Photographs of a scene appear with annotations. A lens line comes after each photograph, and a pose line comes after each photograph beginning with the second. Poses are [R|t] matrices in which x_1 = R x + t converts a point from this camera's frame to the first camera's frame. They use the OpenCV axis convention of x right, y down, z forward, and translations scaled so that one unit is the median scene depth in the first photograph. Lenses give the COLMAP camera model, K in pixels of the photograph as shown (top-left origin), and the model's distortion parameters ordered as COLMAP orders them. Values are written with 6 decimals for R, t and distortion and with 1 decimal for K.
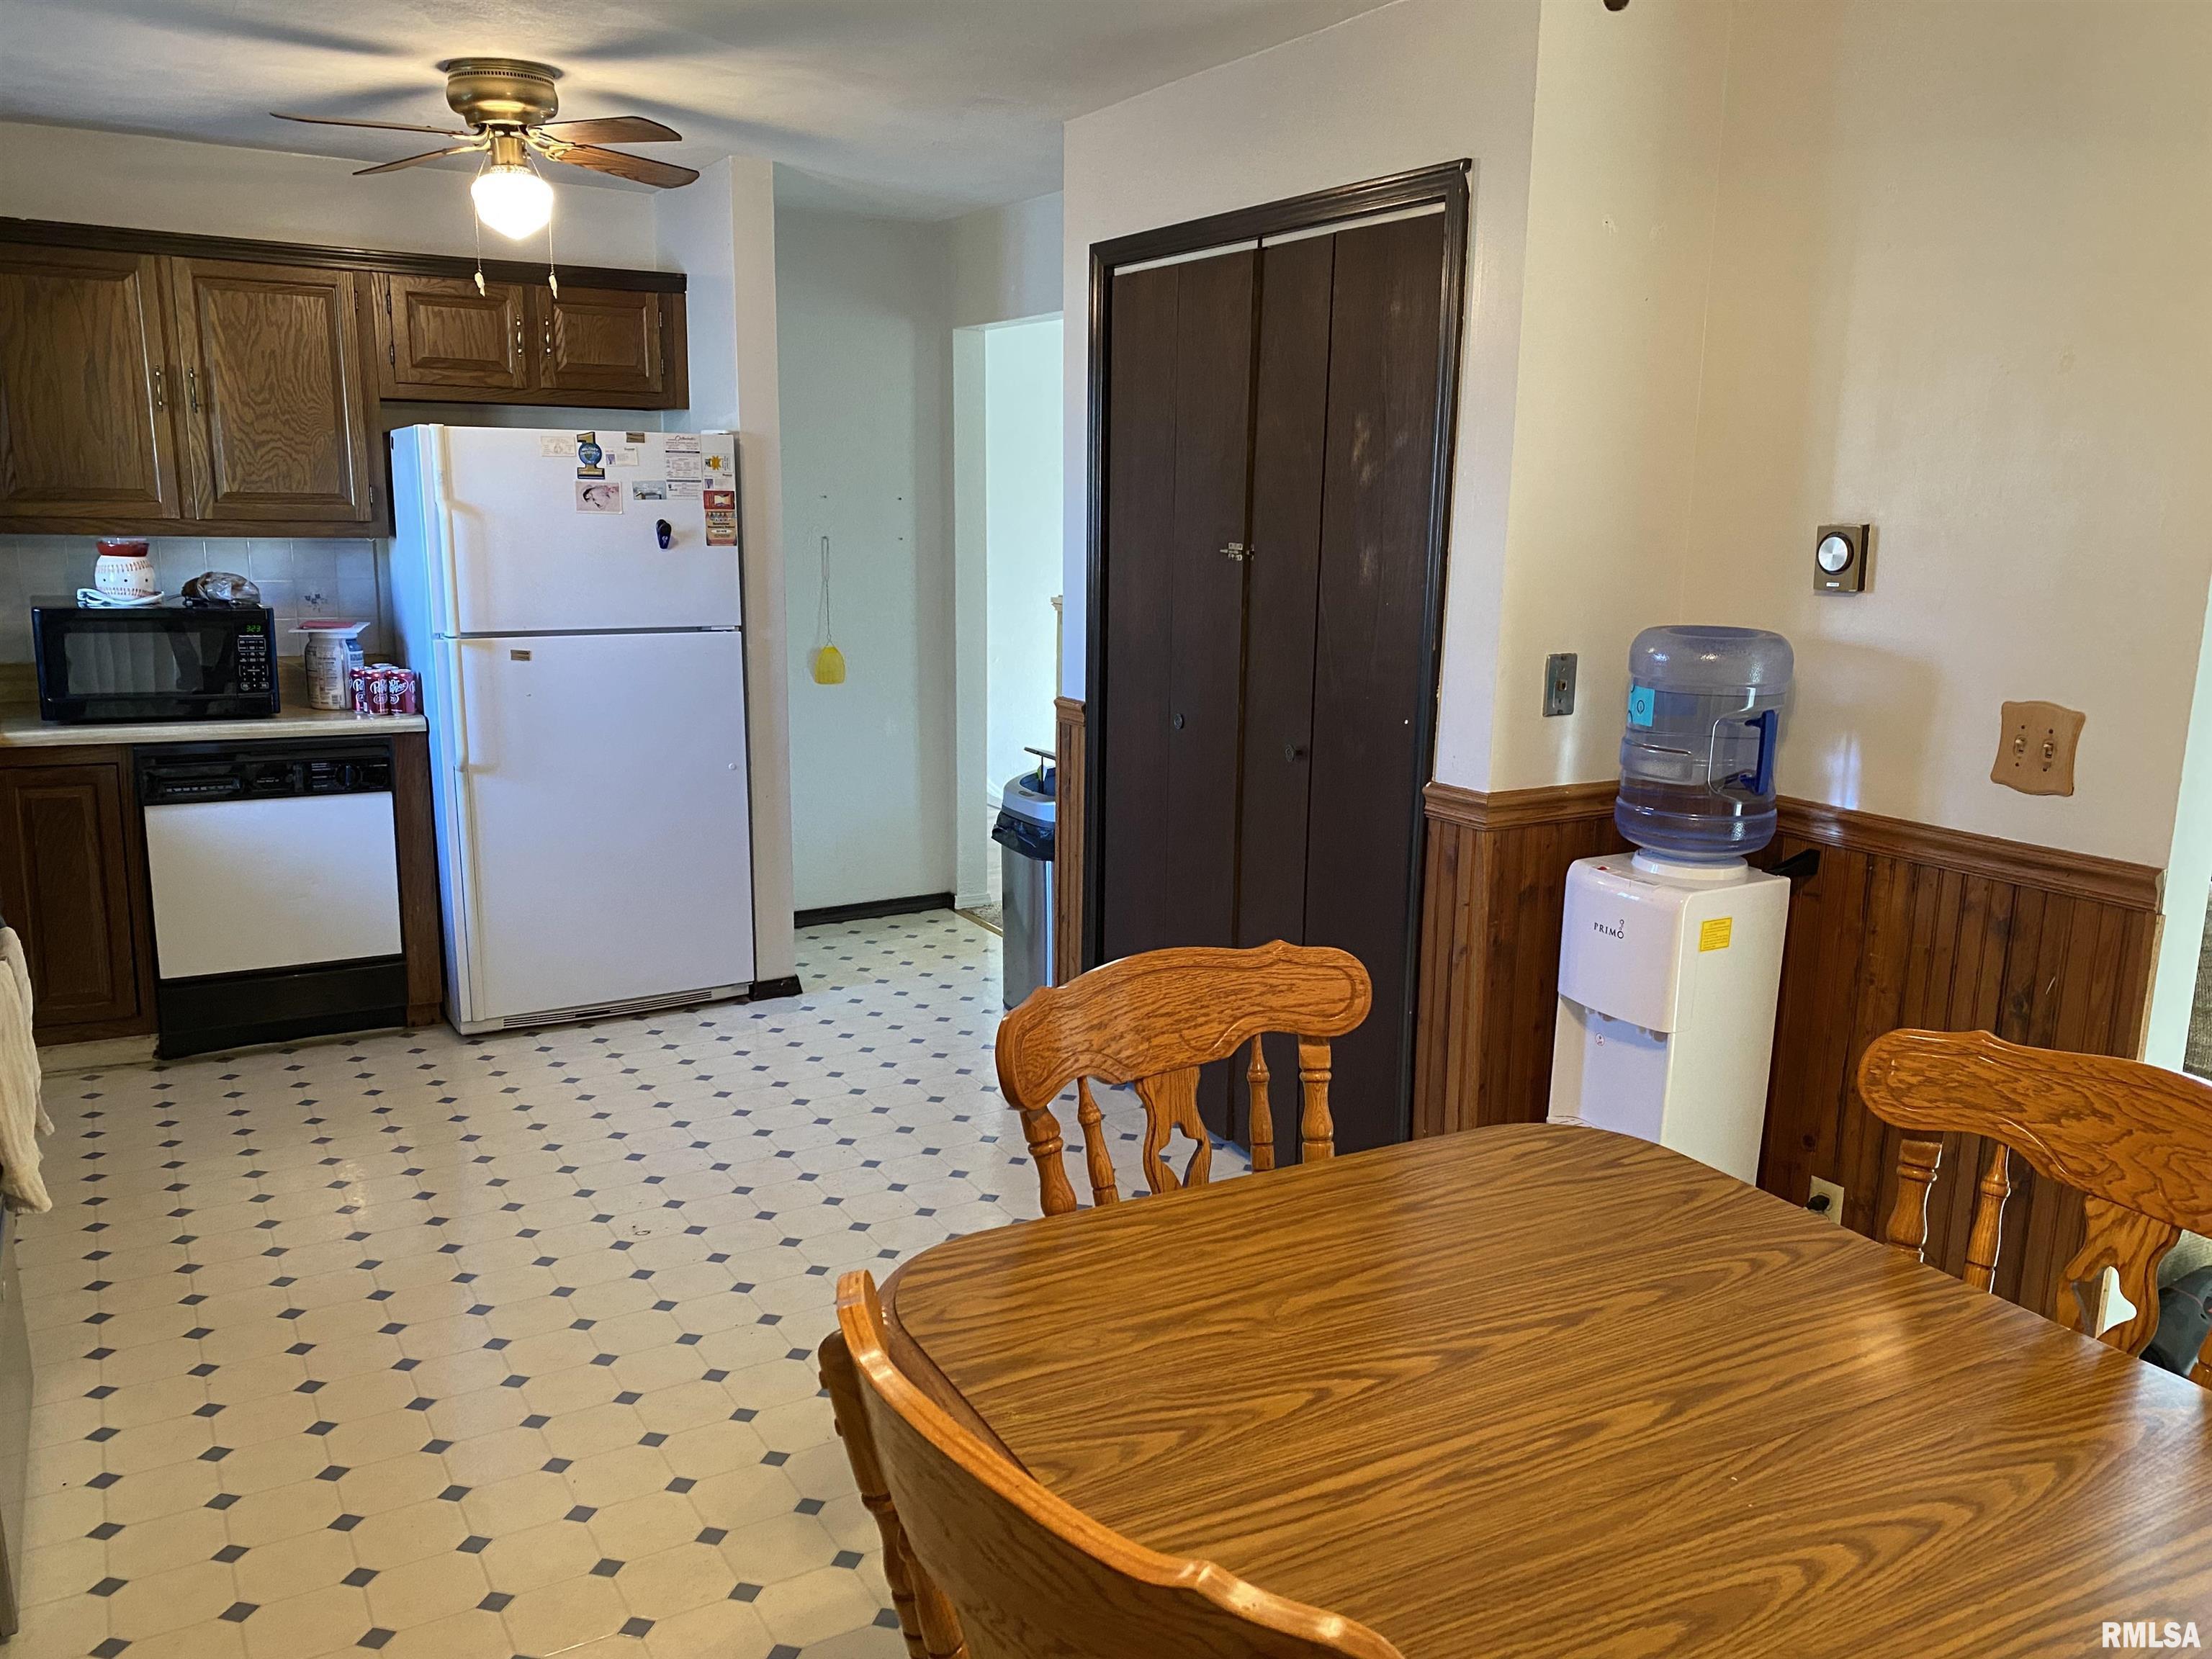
lens RADIAL K [[1680.2, 0, 1124.4], [0, 1680.2, 846.3], [0, 0, 1]] dist [0.036246, -0.033601]
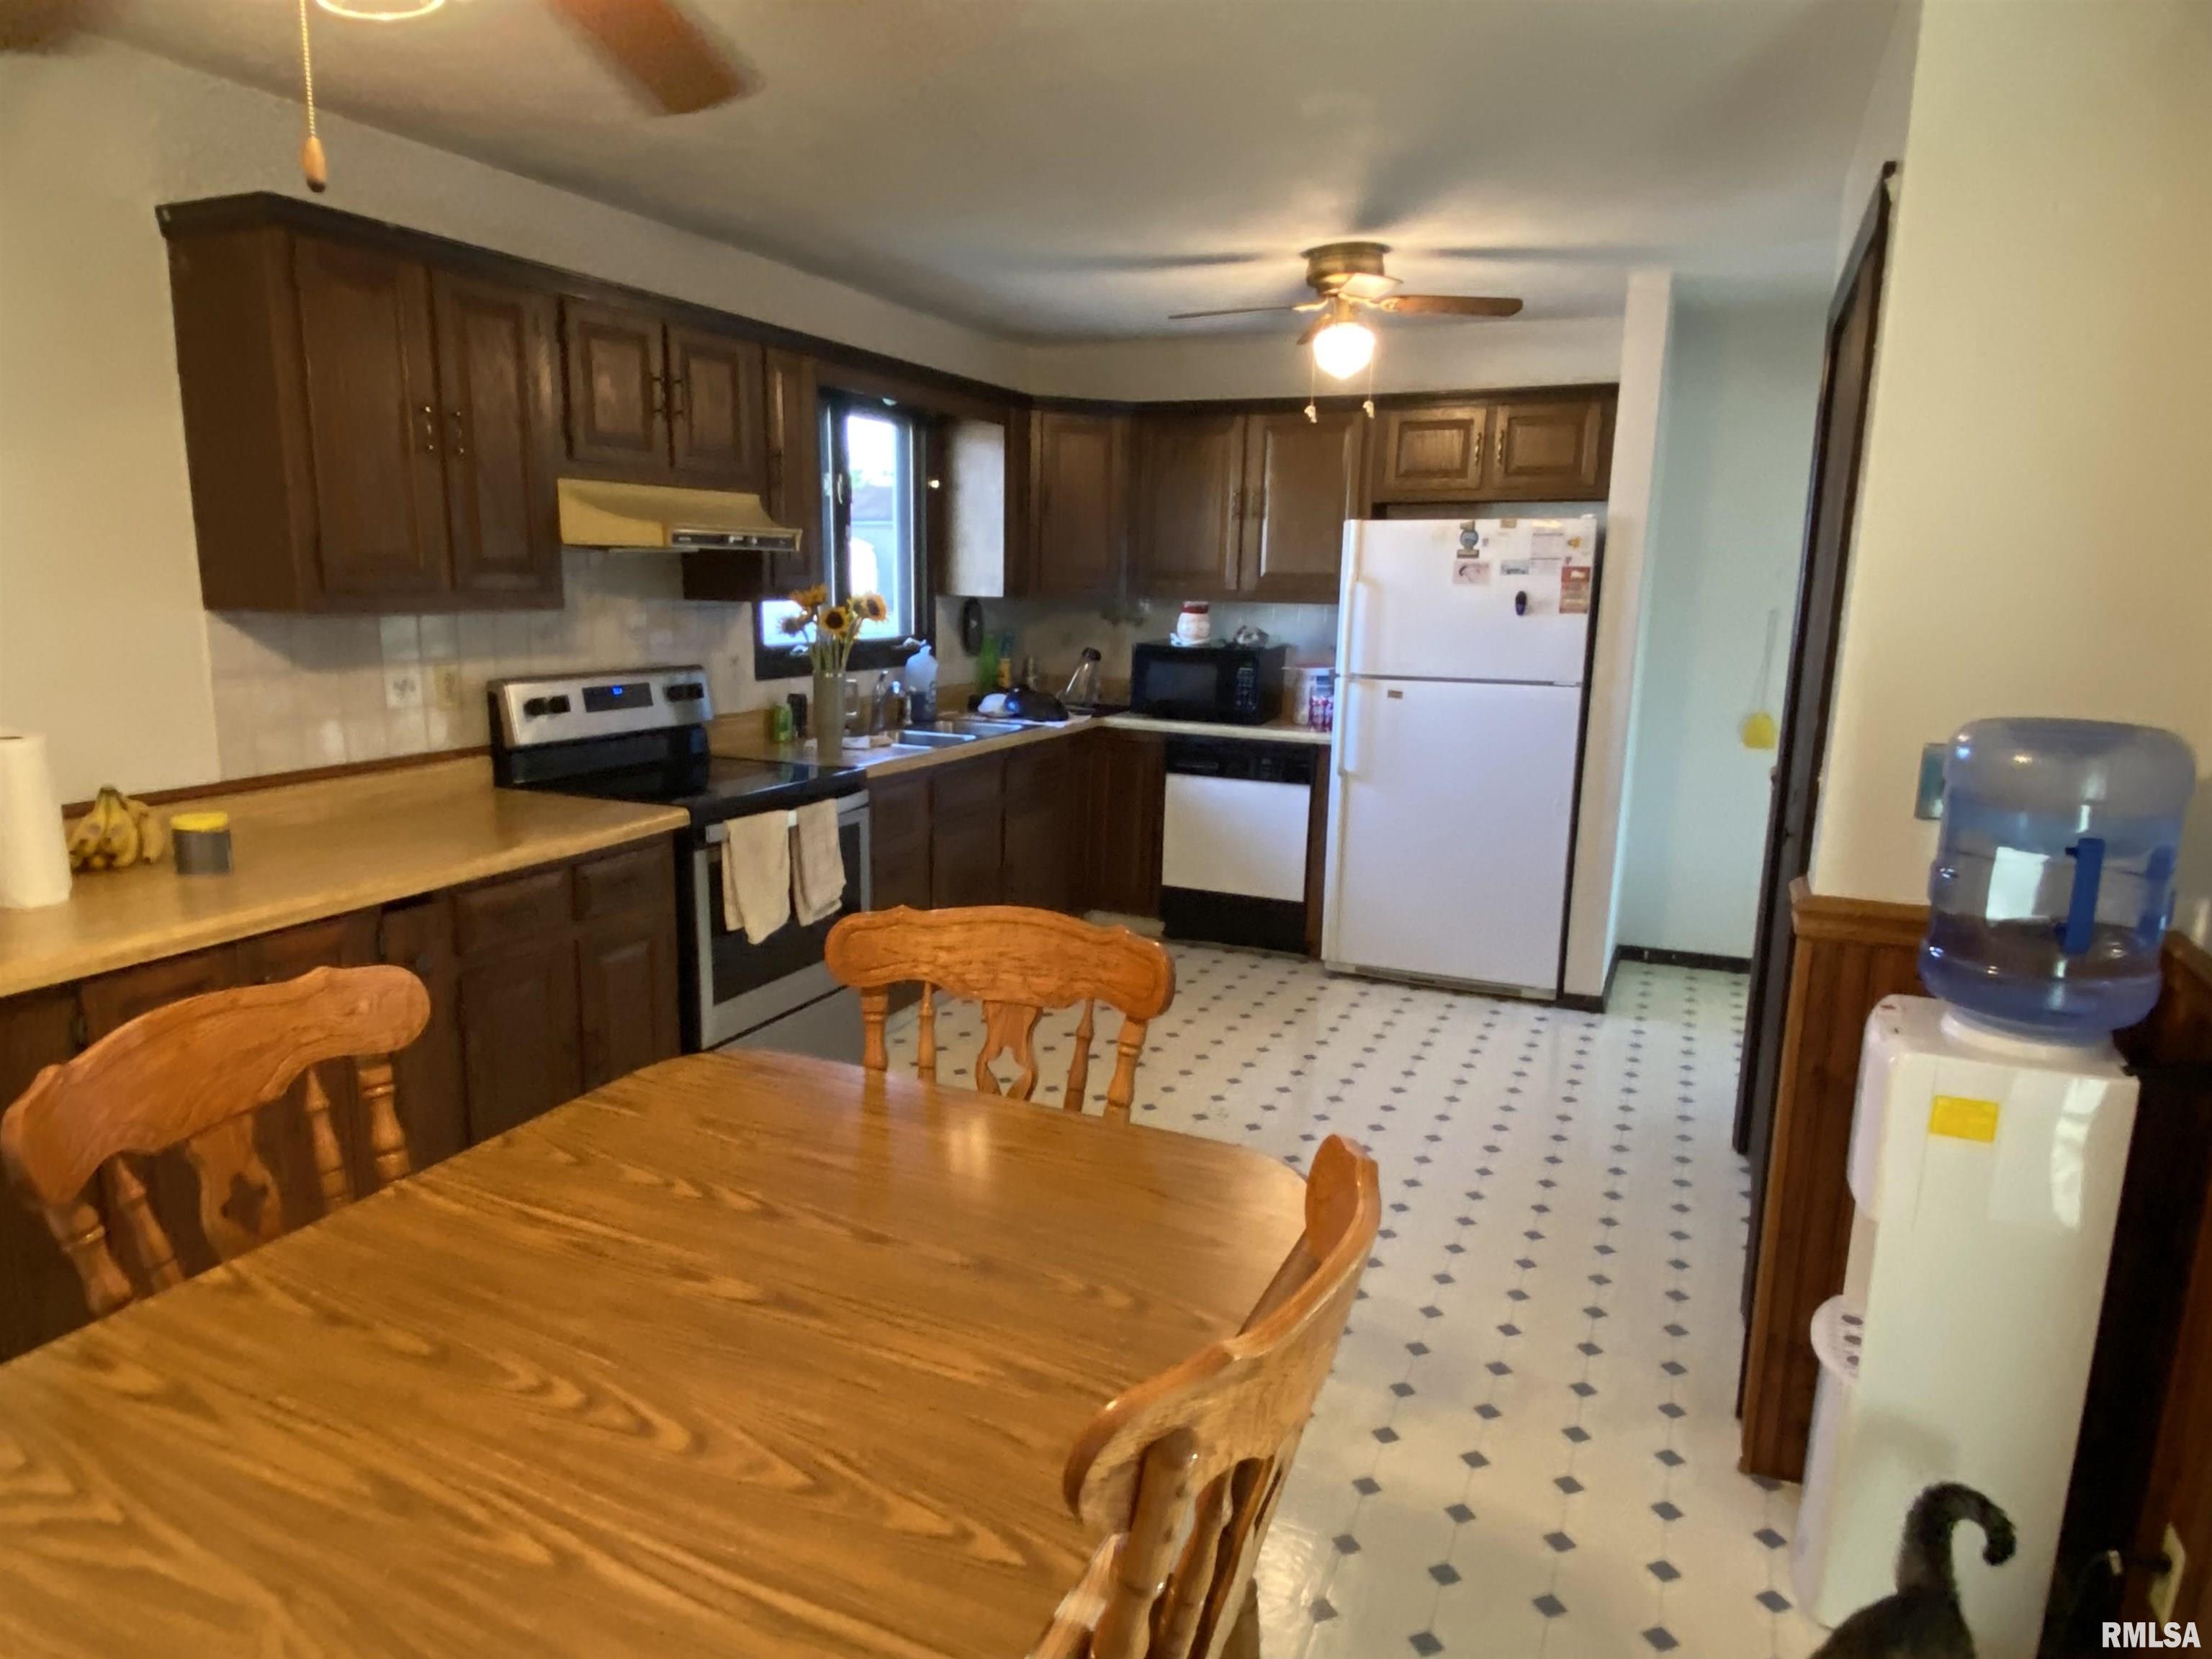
lens RADIAL K [[1380.7, 0, 1094.7], [0, 1380.7, 854.5], [0, 0, 1]] dist [0.036774, -0.040776]
pose [[0.573605, 0.159453, -0.803463, 0.385856], [-0.174174, 0.982182, 0.070575, -0.025732], [0.800400, 0.099460, 0.591157, 0.192238]]
